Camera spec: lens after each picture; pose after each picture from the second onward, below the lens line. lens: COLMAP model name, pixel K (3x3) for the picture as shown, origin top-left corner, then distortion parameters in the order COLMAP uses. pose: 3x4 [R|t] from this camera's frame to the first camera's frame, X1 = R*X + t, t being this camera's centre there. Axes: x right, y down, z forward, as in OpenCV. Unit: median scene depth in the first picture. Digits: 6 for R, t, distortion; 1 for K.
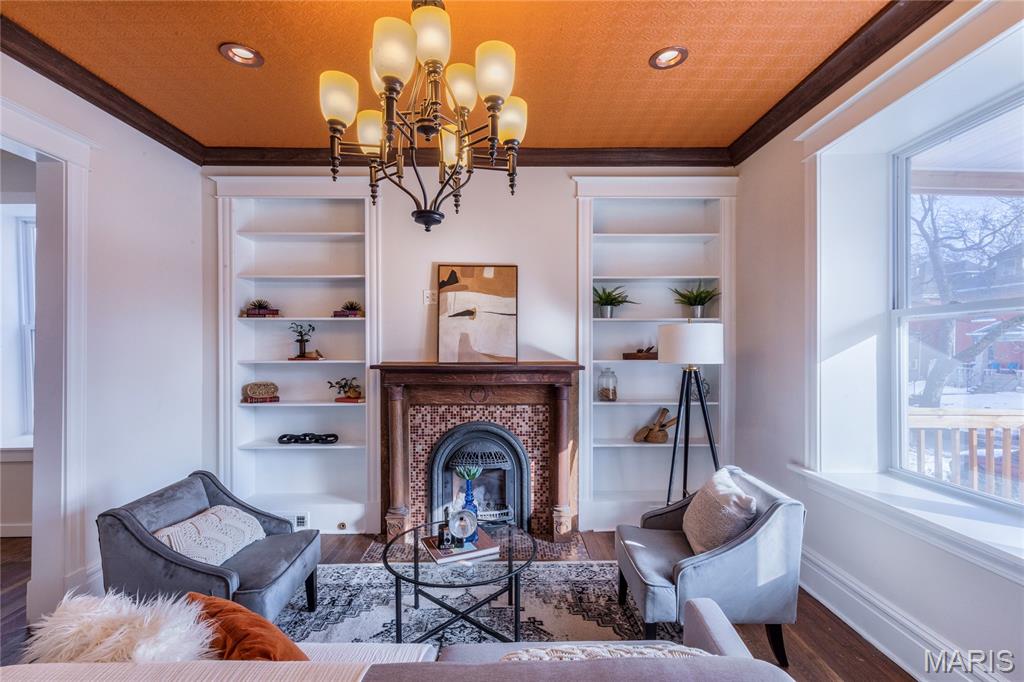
lens RADIAL K [[463.0, 0, 513.5], [0, 463.0, 347.1], [0, 0, 1]] dist [0.007559, -0.000598]
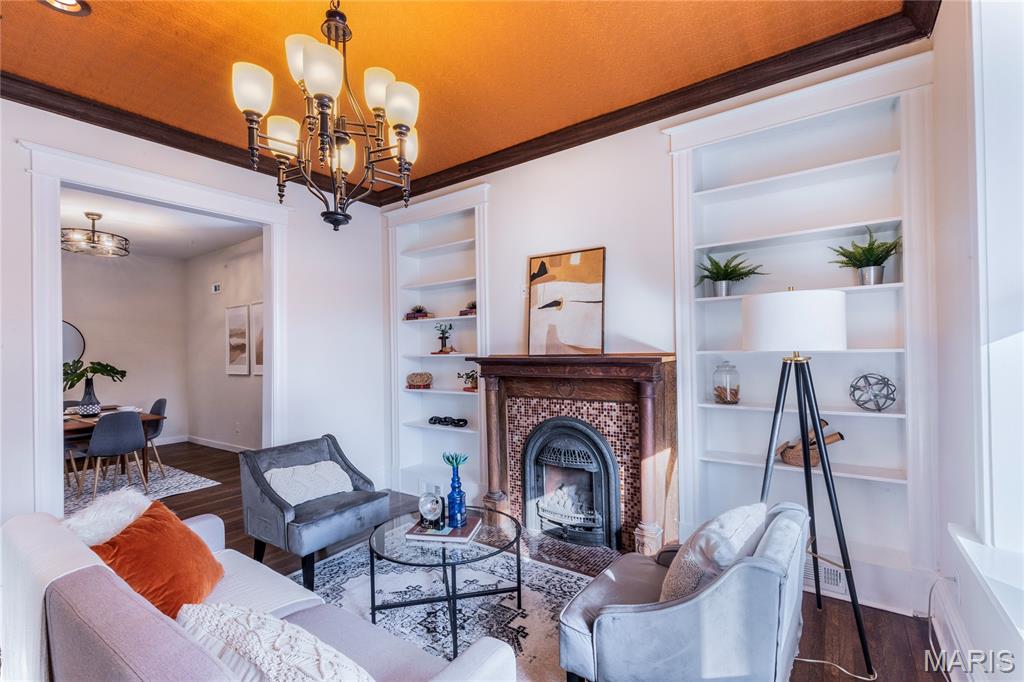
lens RADIAL K [[463.0, 0, 515.0], [0, 463.0, 346.6], [0, 0, 1]] dist [0.007559, -0.000598]
pose [[0.802044, -0.018418, -0.596980, 0.407957], [0.015872, 0.999829, -0.009523, 0.023587], [0.597054, -0.001837, 0.802199, 0.174032]]
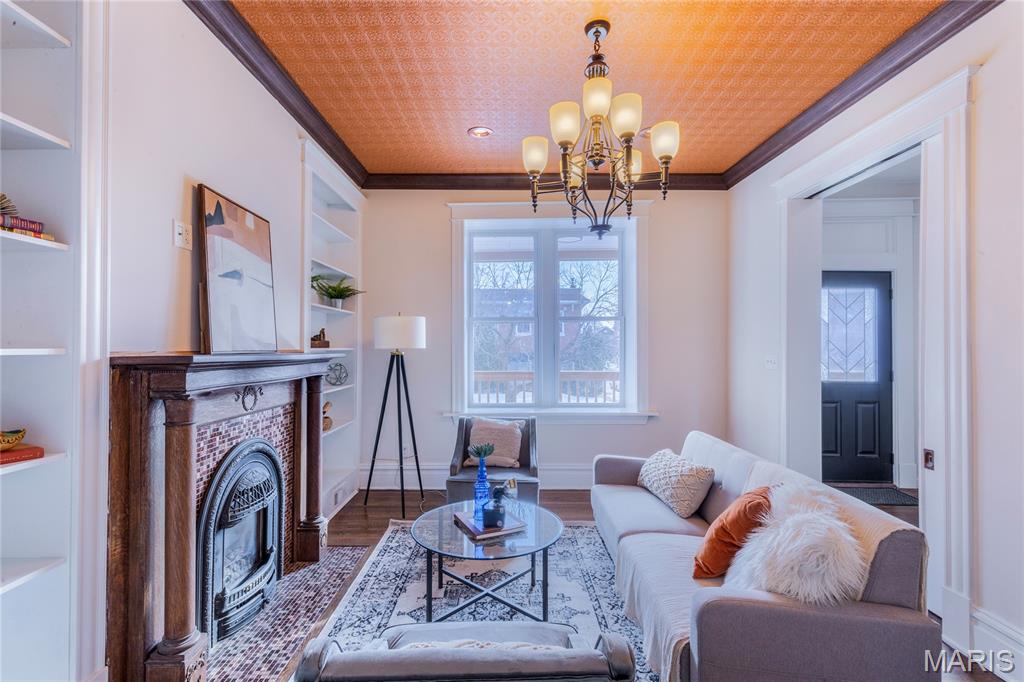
lens RADIAL K [[463.0, 0, 503.8], [0, 463.0, 339.0], [0, 0, 1]] dist [0.007559, -0.000598]
pose [[0.028912, 0.018533, 0.999410, -0.731031], [0.001530, 0.999826, -0.018585, 0.028163], [-0.999581, 0.002067, 0.028878, 0.605576]]
